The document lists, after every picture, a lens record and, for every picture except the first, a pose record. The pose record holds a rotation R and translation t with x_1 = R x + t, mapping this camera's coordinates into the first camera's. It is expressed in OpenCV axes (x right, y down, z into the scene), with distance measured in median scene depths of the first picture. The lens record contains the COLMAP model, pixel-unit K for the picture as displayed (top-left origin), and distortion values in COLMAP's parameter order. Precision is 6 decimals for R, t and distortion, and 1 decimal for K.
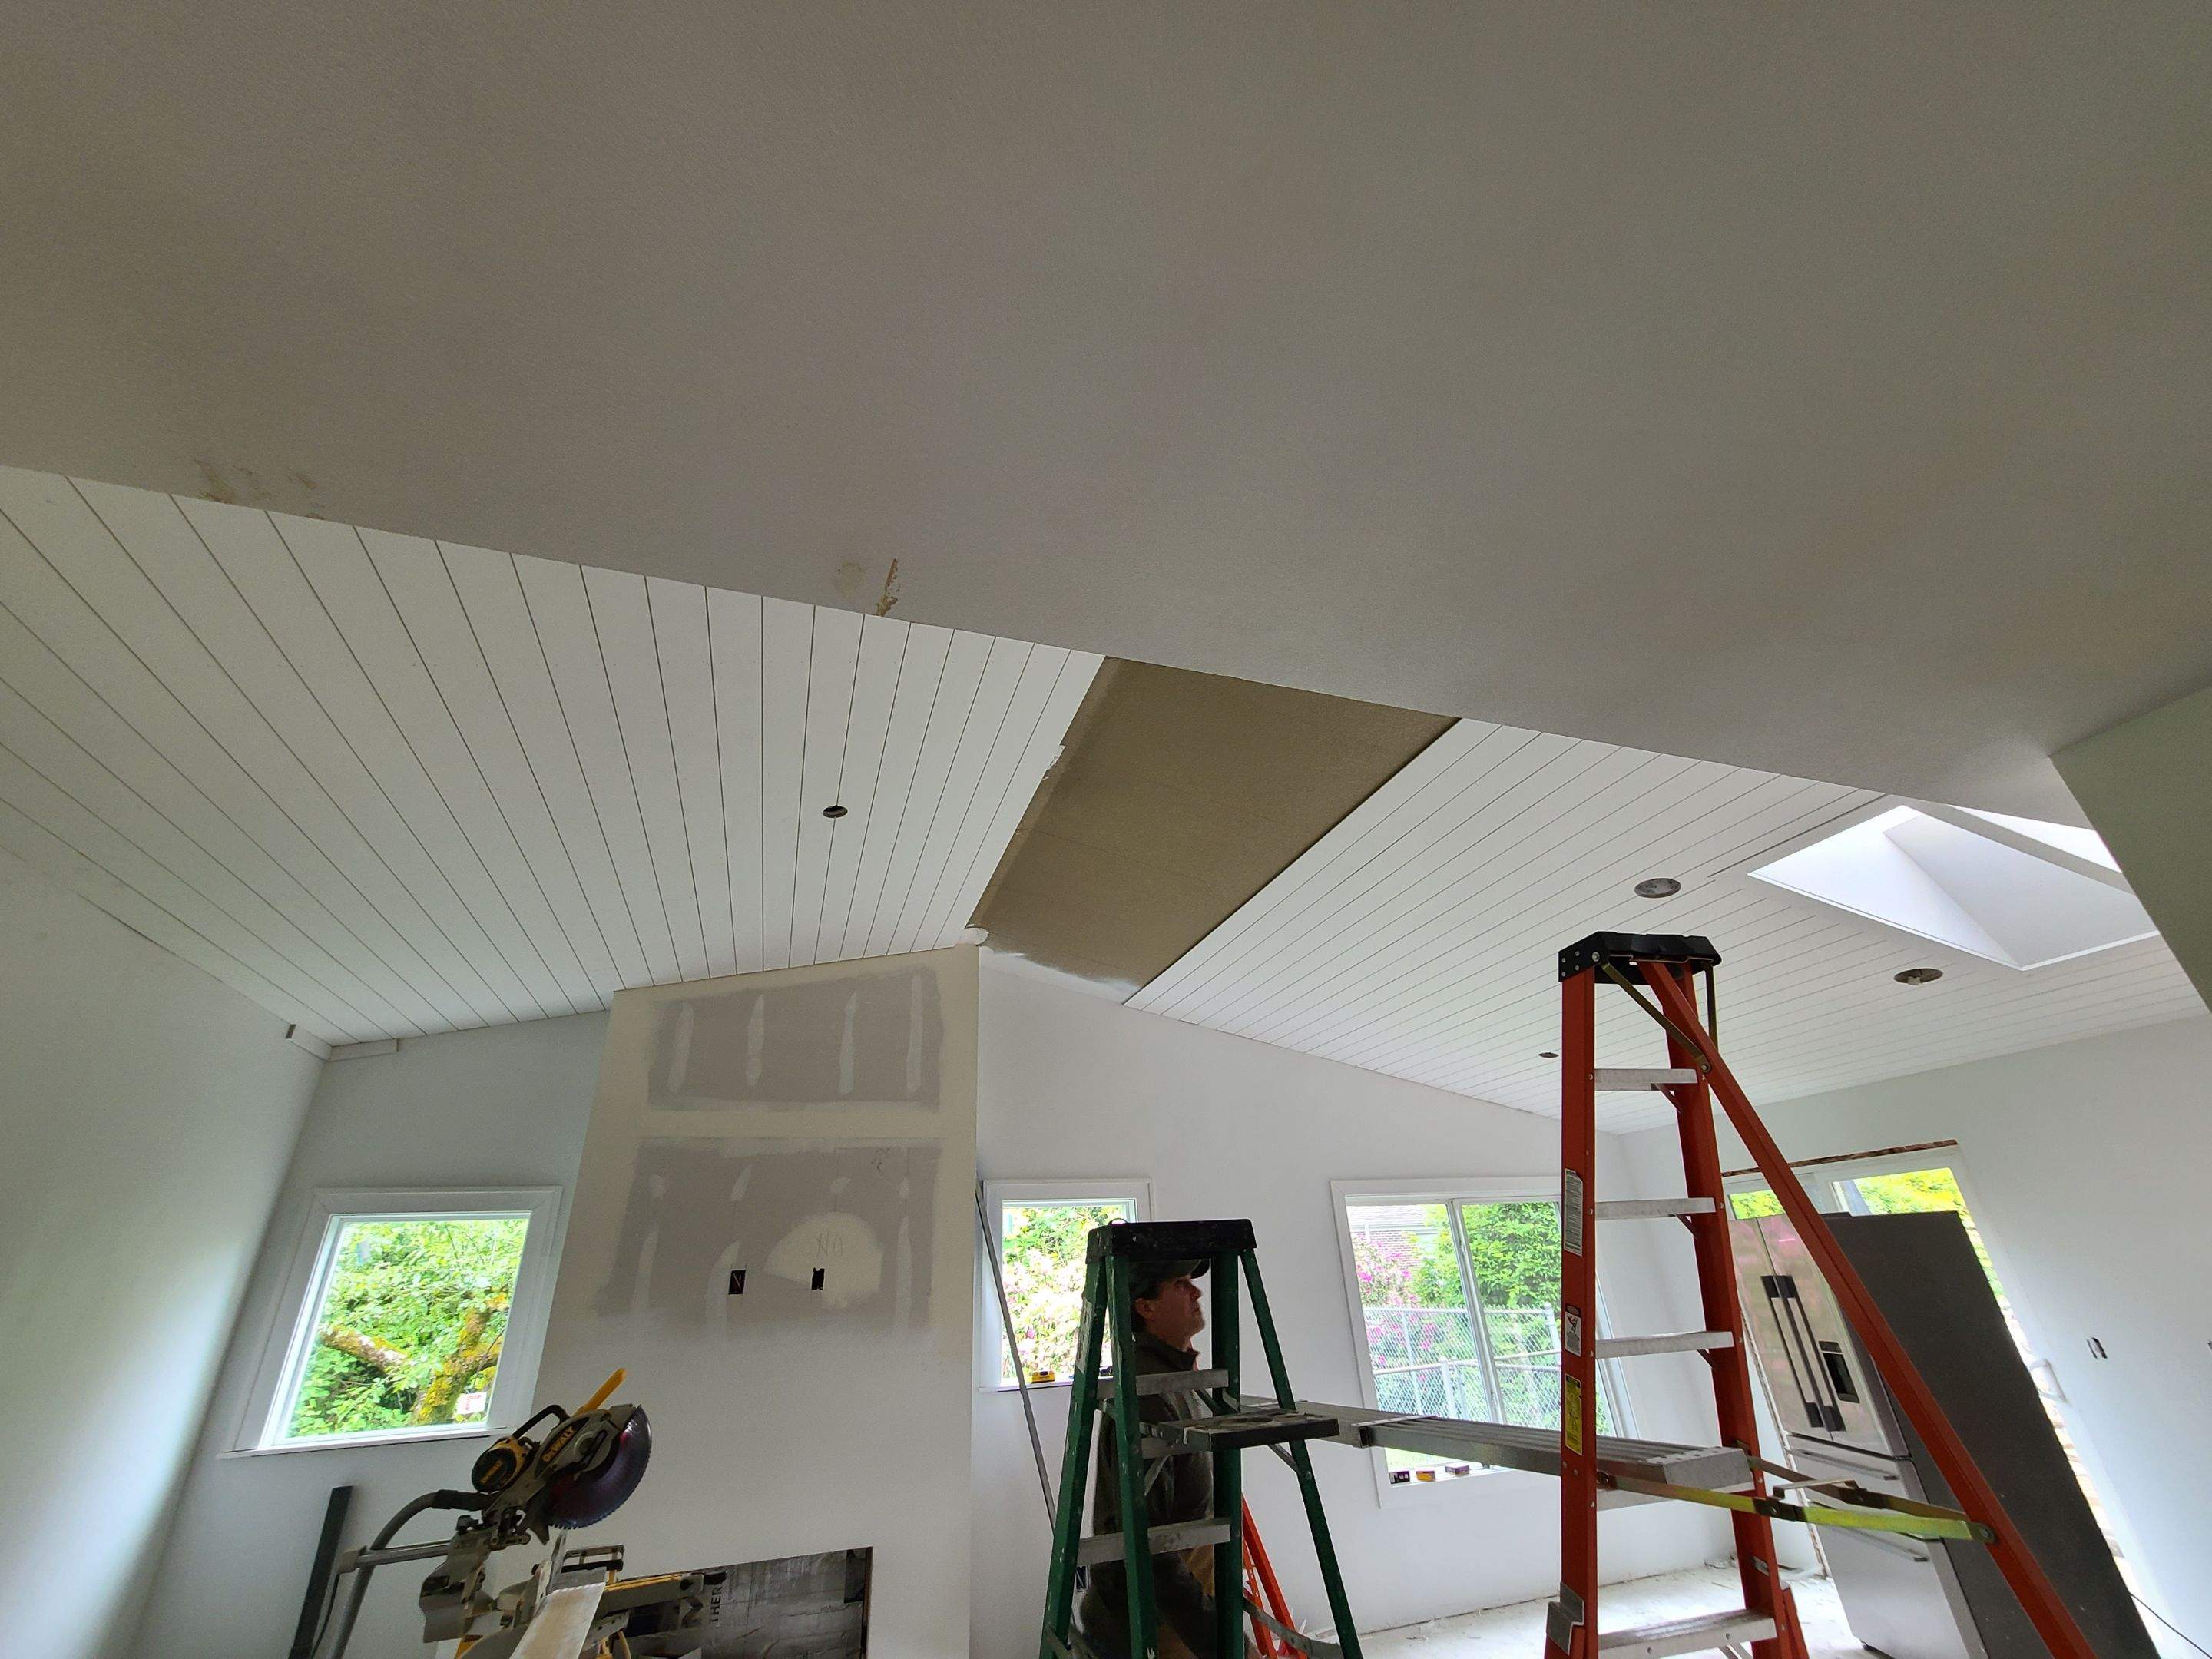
lens RADIAL K [[904.3, 0, 1107.3], [0, 904.3, 842.8], [0, 0, 1]] dist [0.001943, -0.000634]
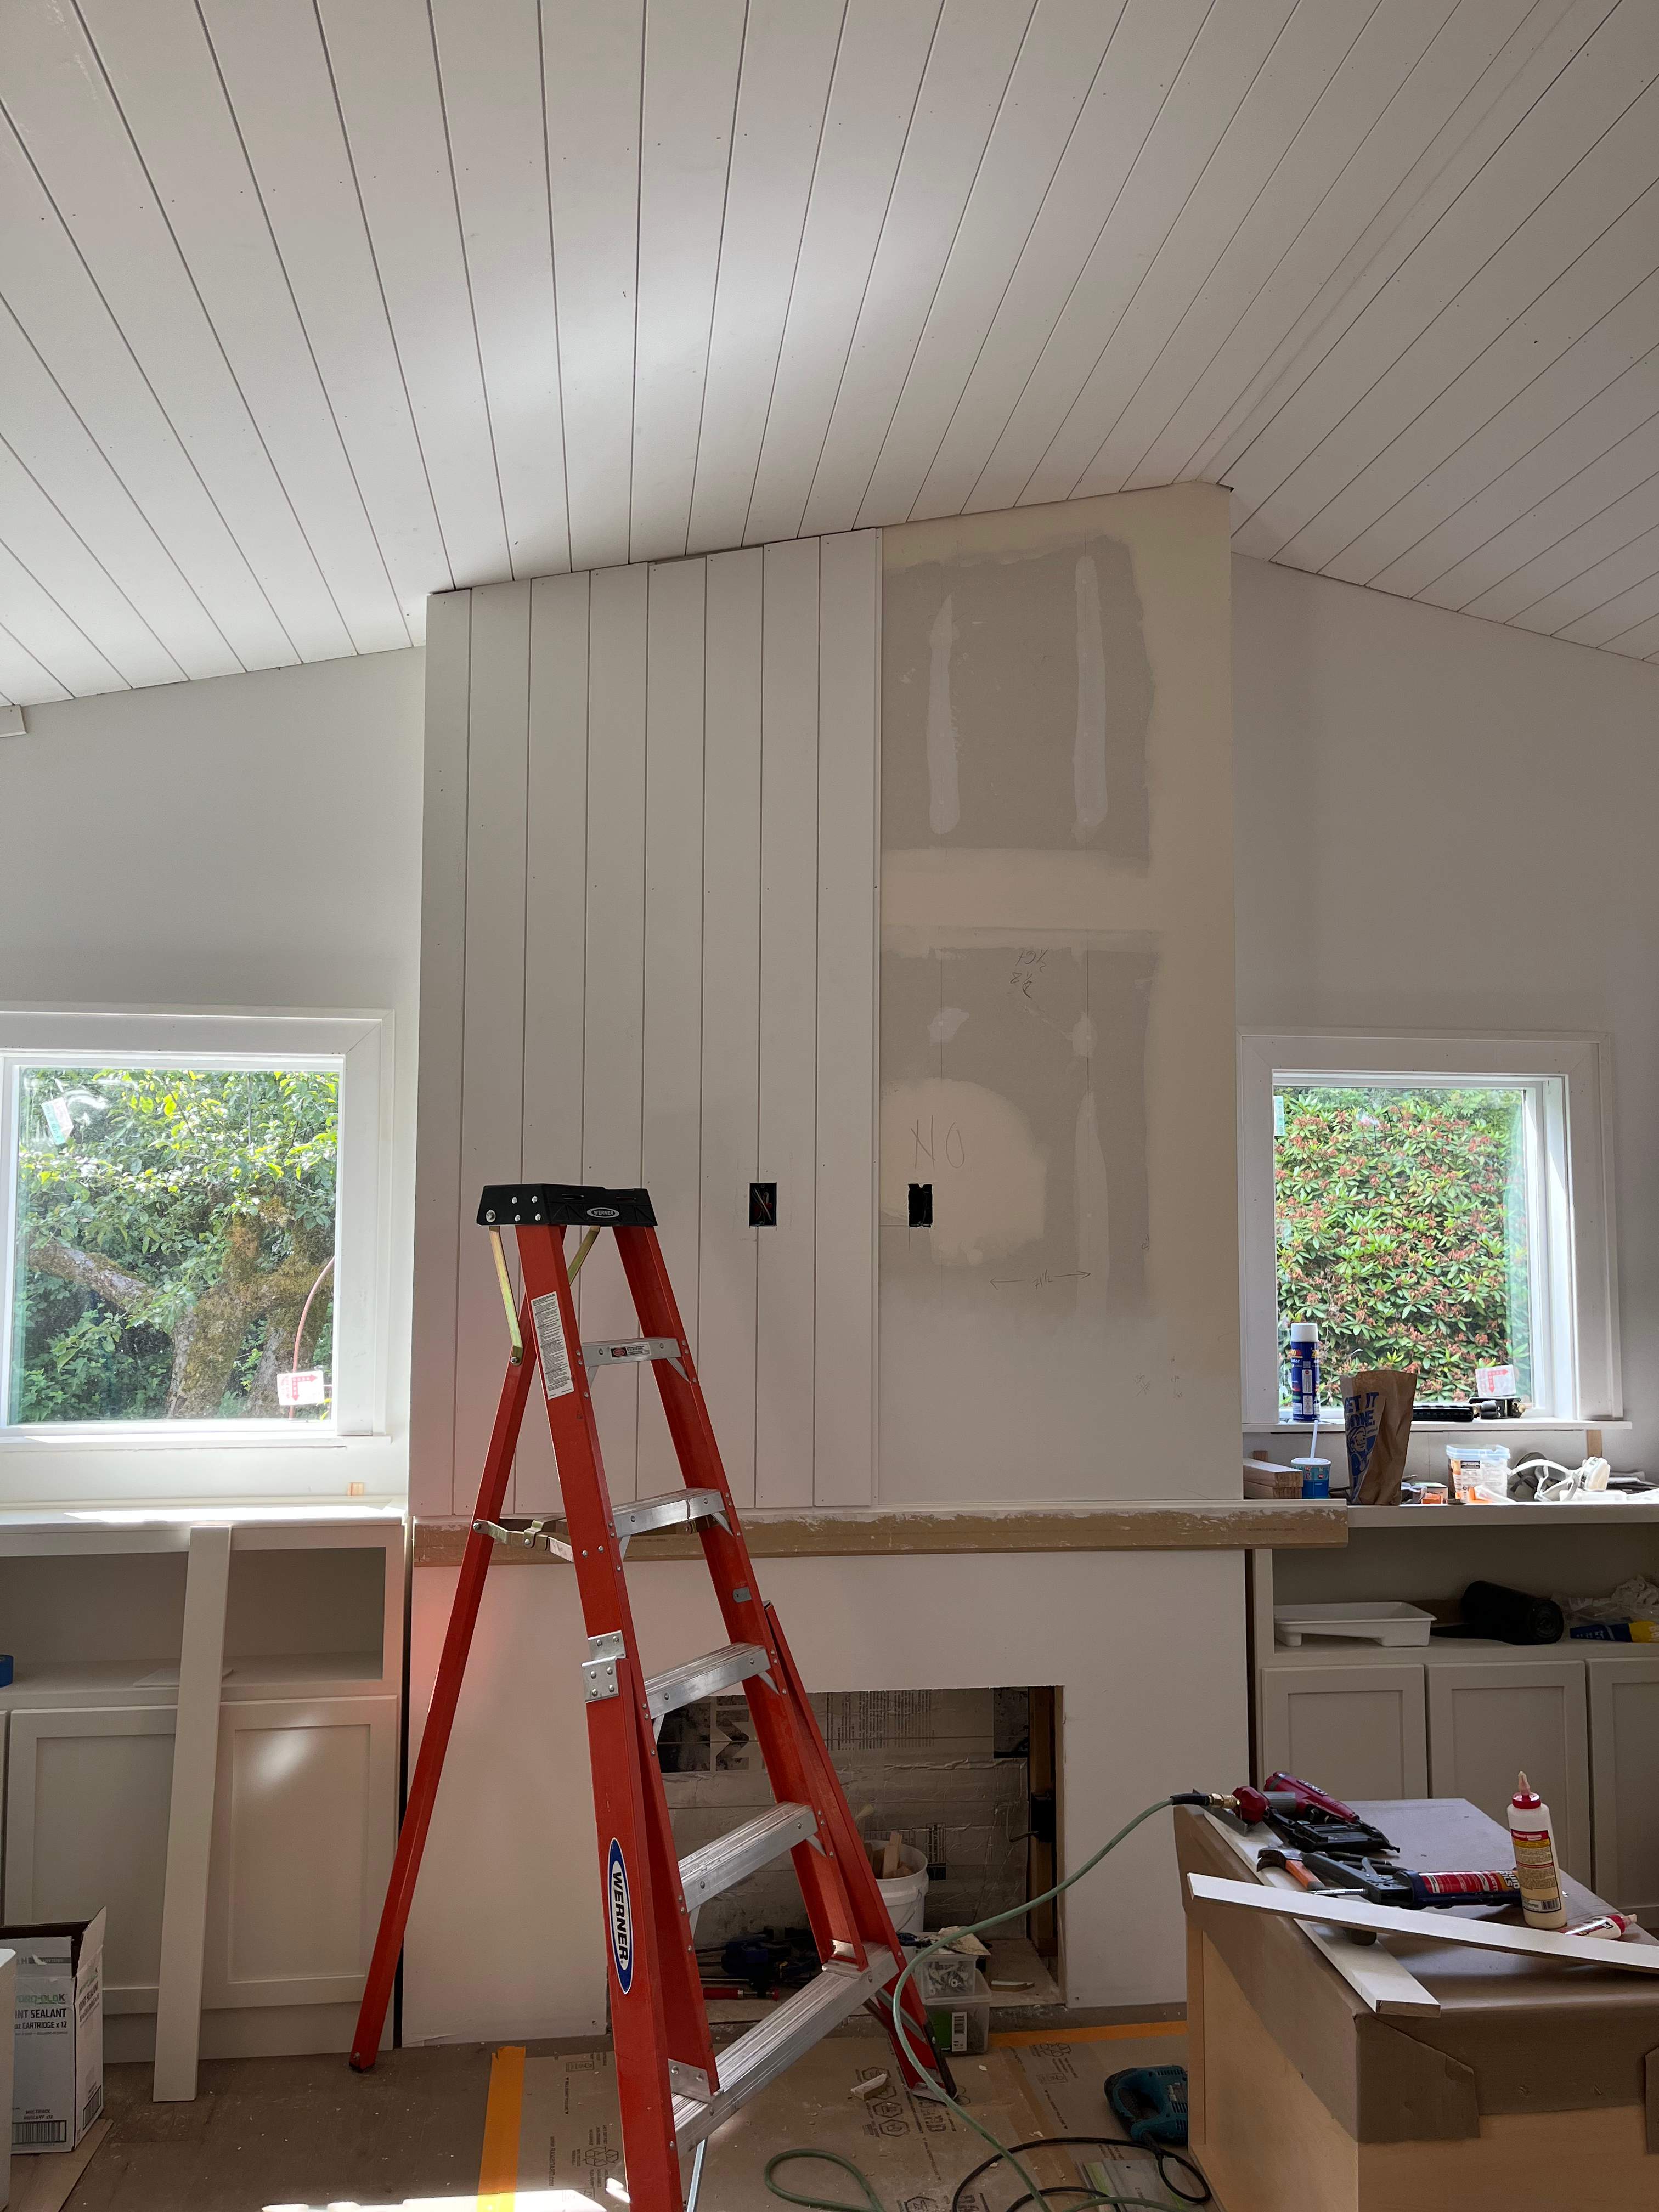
lens RADIAL K [[1677.7, 0, 829.5], [0, 1677.7, 1106.0], [0, 0, 1]] dist [0.032089, -0.000393]
pose [[0.978943, 0.038016, -0.200561, -0.174529], [0.040389, 0.927011, 0.372853, 0.092922], [0.200097, -0.373103, 0.905956, 0.192086]]
